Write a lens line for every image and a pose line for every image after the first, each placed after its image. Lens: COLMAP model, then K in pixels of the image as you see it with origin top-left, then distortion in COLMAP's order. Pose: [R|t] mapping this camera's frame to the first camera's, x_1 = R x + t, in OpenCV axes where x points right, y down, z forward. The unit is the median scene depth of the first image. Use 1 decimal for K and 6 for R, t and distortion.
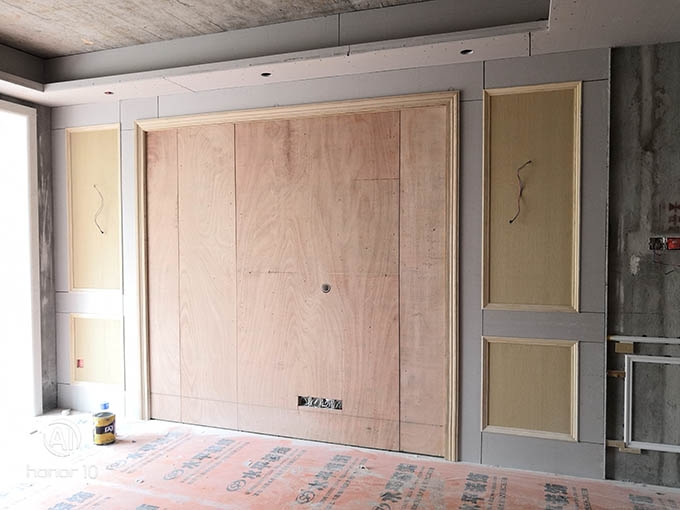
lens RADIAL K [[526.2, 0, 335.0], [0, 526.2, 255.3], [0, 0, 1]] dist [-0.011304, 0.000777]
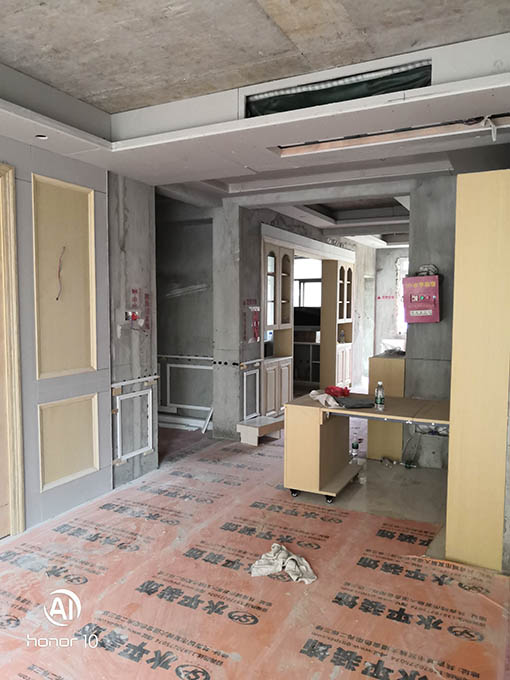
lens RADIAL K [[526.2, 0, 254.0], [0, 526.2, 342.5], [0, 0, 1]] dist [-0.011304, 0.000777]
pose [[0.133524, -0.070569, 0.988530, -0.777156], [0.026948, 0.997351, 0.067558, -0.038039], [-0.990679, 0.017618, 0.135072, 0.454343]]
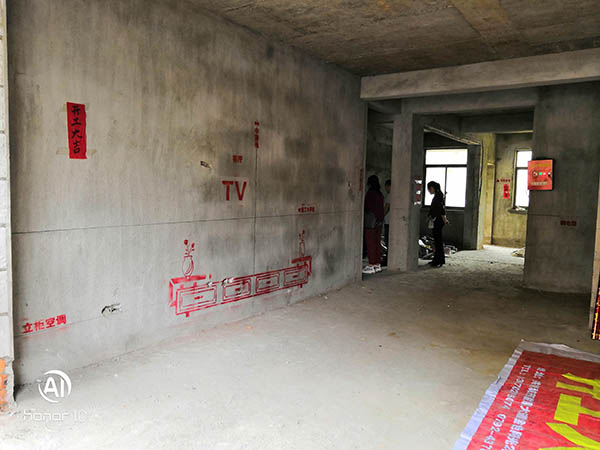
lens RADIAL K [[464.3, 0, 295.4], [0, 464.3, 229.9], [0, 0, 1]] dist [-0.011304, 0.000777]
pose [[0.284504, -0.073921, 0.955821, -1.519808], [0.009344, 0.997189, 0.074339, 0.038387], [-0.958629, -0.012219, 0.284395, 0.640779]]
